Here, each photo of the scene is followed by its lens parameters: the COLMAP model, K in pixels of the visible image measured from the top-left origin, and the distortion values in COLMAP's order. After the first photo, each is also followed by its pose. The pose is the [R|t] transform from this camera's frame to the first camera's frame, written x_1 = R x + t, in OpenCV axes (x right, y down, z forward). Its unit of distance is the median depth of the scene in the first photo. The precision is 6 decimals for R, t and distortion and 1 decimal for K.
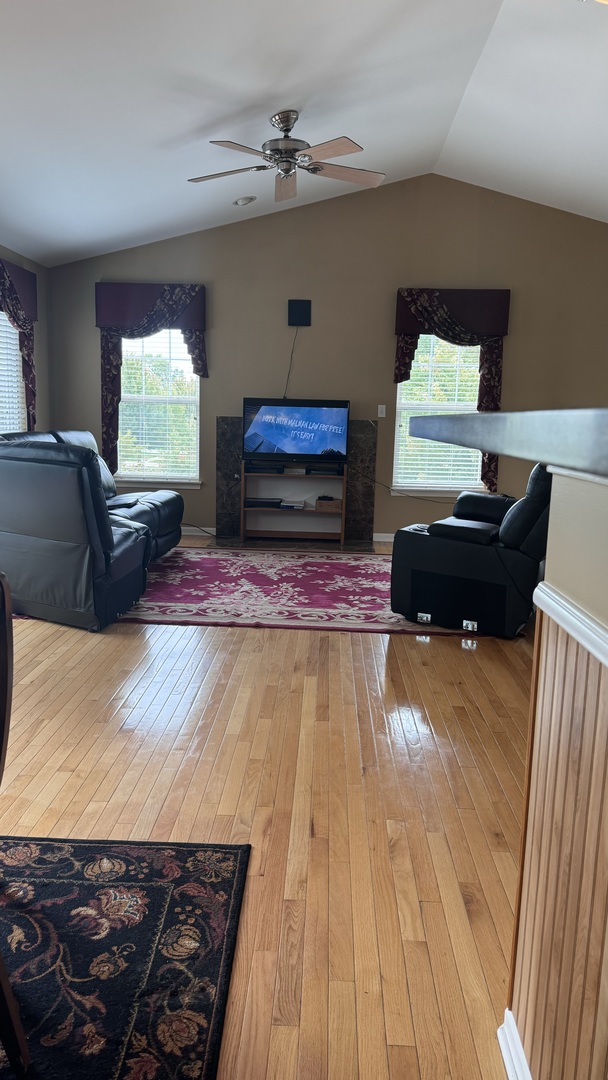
lens RADIAL K [[784.2, 0, 304.0], [0, 784.2, 540.0], [0, 0, 1]] dist [0.179569, -0.485794]
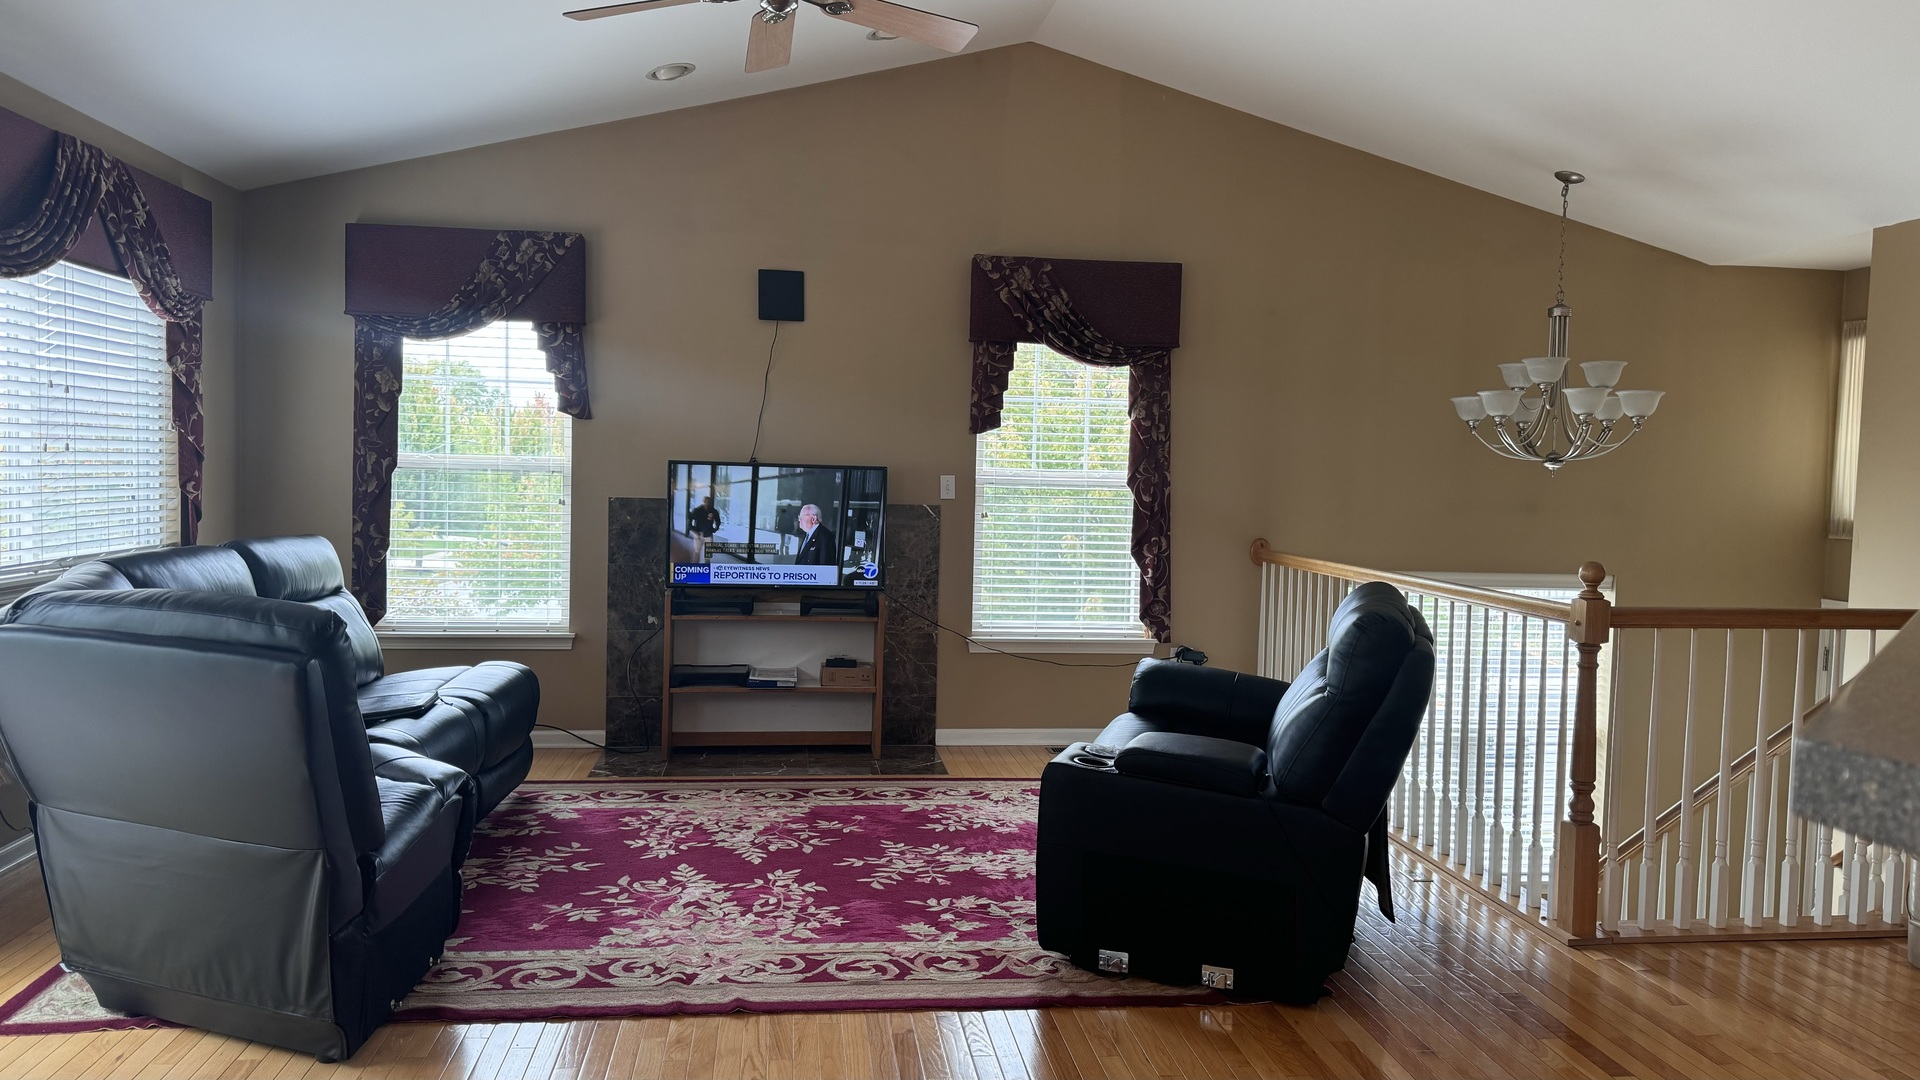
lens RADIAL K [[1347.2, 0, 969.1], [0, 1347.2, 537.8], [0, 0, 1]] dist [0.157968, -0.306974]
pose [[0.983704, -0.008916, 0.179575, -0.047956], [0.027237, 0.994632, -0.099823, -0.047378], [-0.177721, 0.103088, 0.978667, 0.162699]]
